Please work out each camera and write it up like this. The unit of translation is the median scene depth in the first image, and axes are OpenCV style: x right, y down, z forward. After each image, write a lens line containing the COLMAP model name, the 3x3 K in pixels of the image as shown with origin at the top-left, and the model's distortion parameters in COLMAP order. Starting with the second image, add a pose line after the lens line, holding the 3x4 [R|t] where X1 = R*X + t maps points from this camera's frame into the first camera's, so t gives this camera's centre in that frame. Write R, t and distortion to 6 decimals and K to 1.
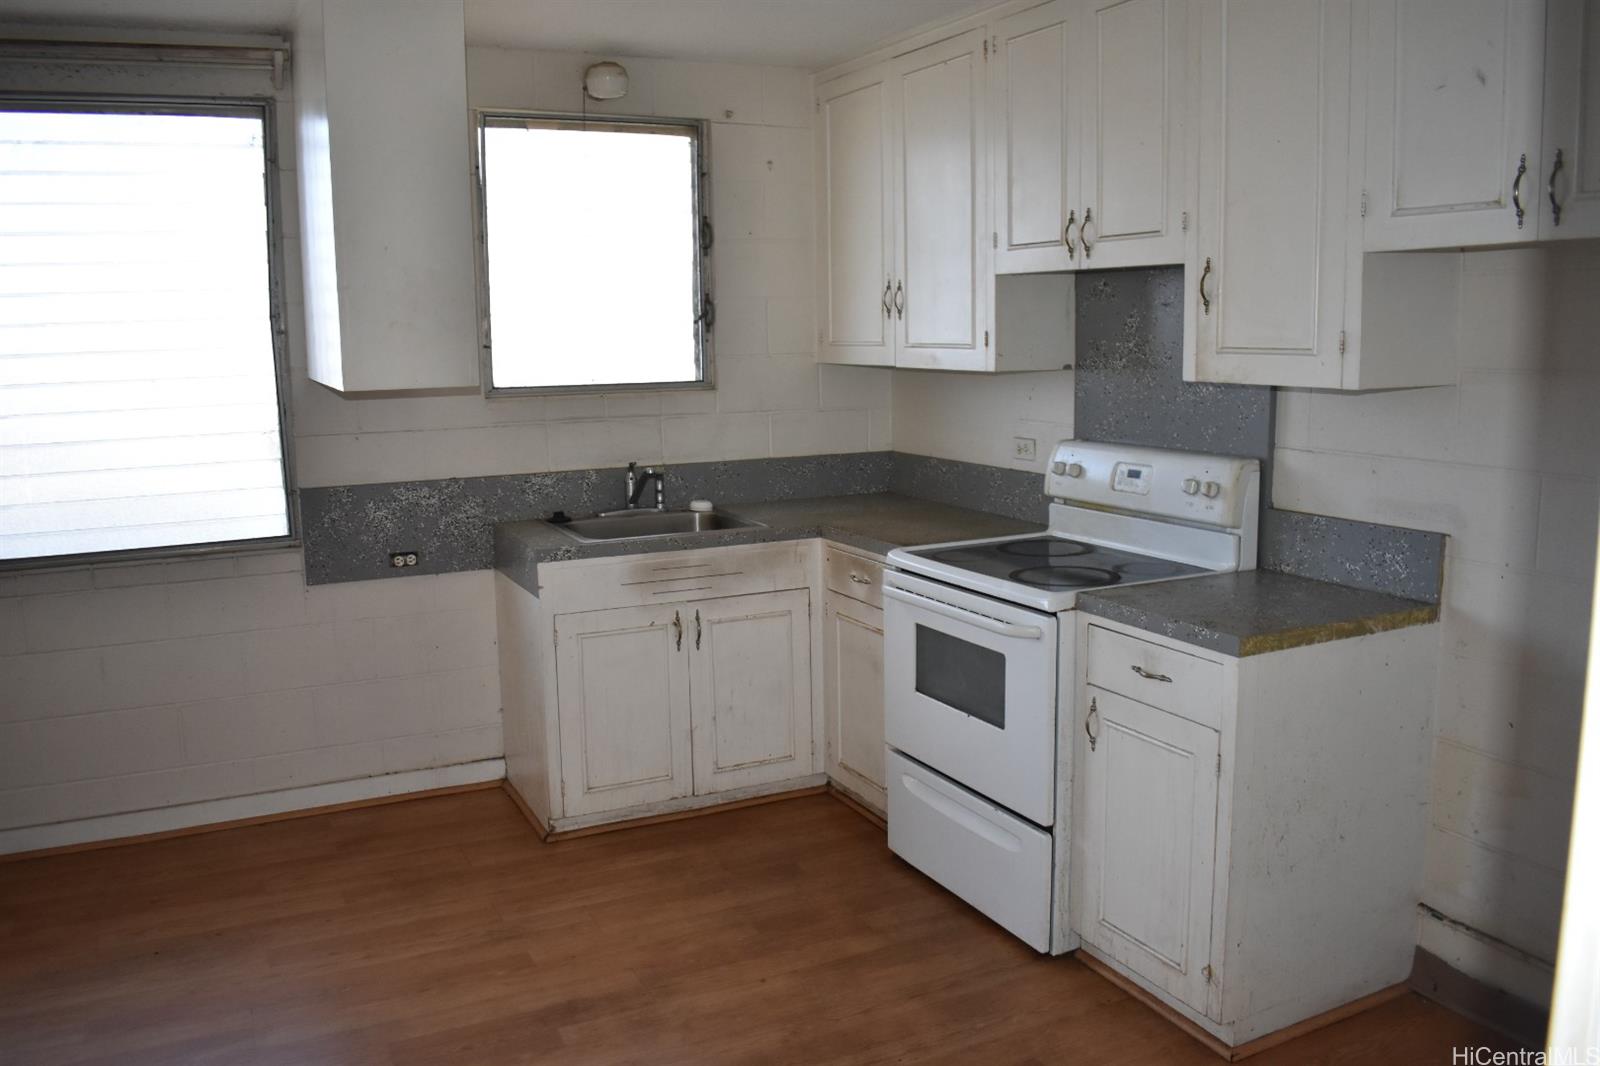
lens RADIAL K [[1276.1, 0, 799.0], [0, 1276.1, 529.2], [0, 0, 1]] dist [-0.093153, 0.016828]
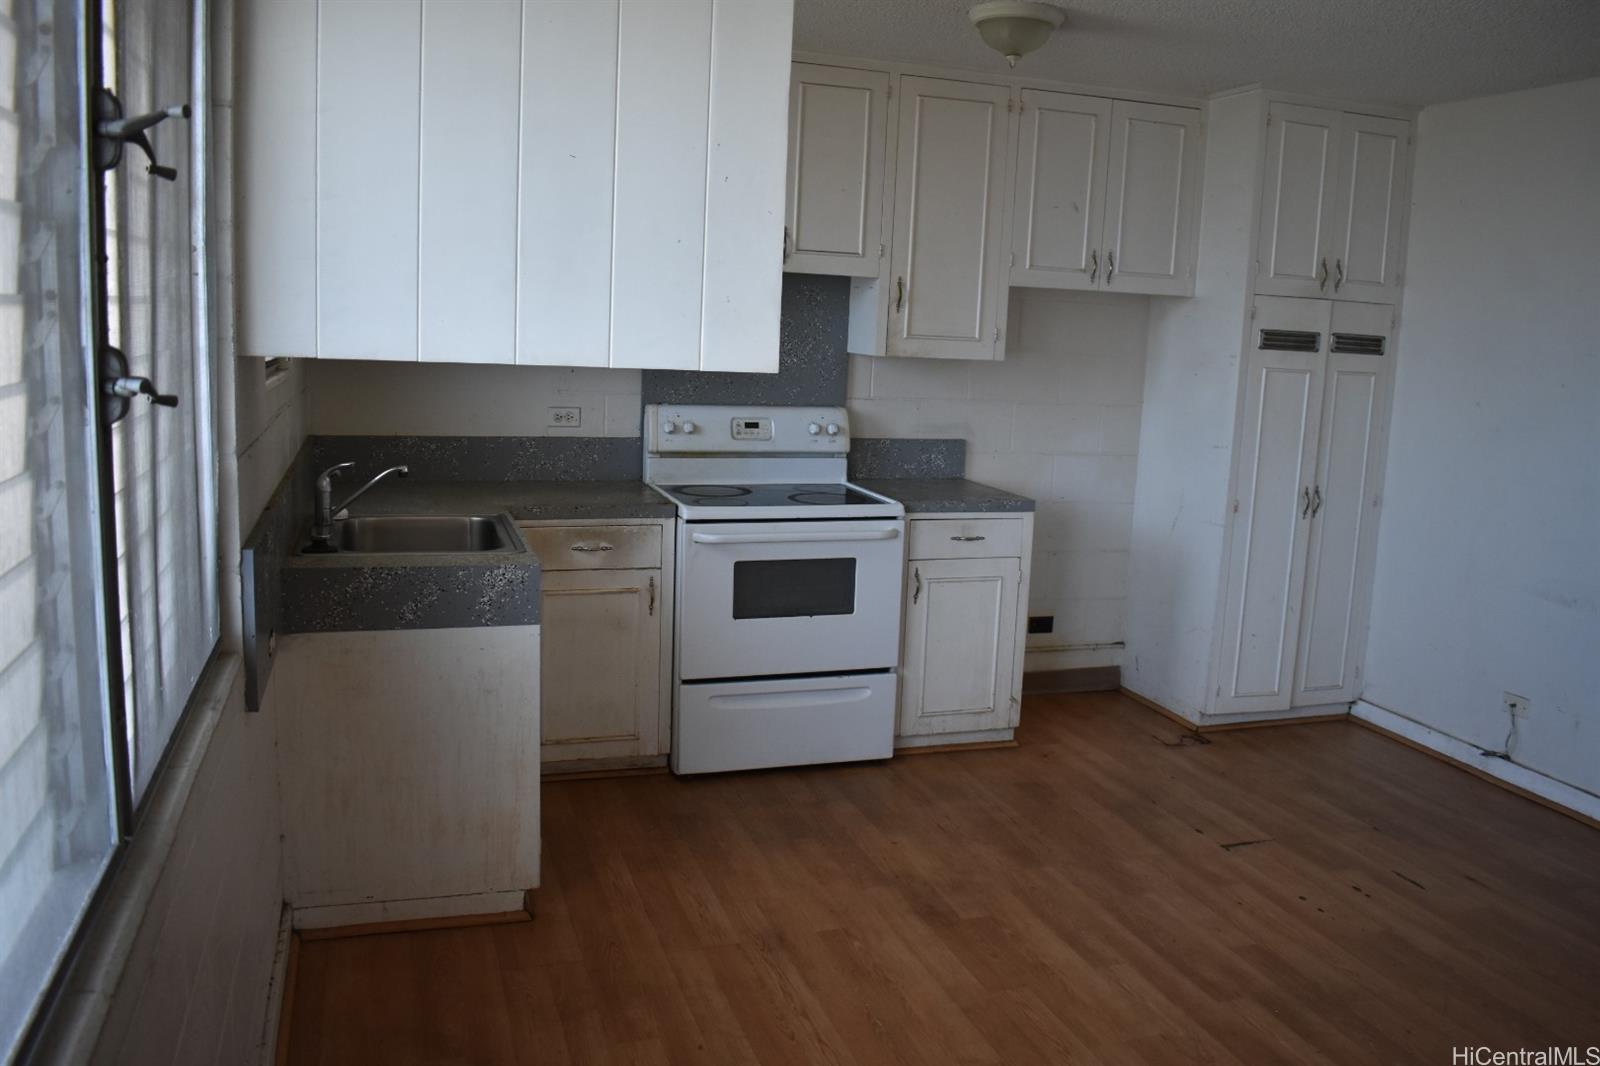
lens RADIAL K [[1276.1, 0, 800.3], [0, 1276.1, 531.3], [0, 0, 1]] dist [-0.093153, 0.016828]
pose [[0.140227, -0.141271, 0.979989, -1.140535], [0.109828, 0.985880, 0.126405, -0.105144], [-0.984009, 0.089905, 0.153763, 0.814062]]
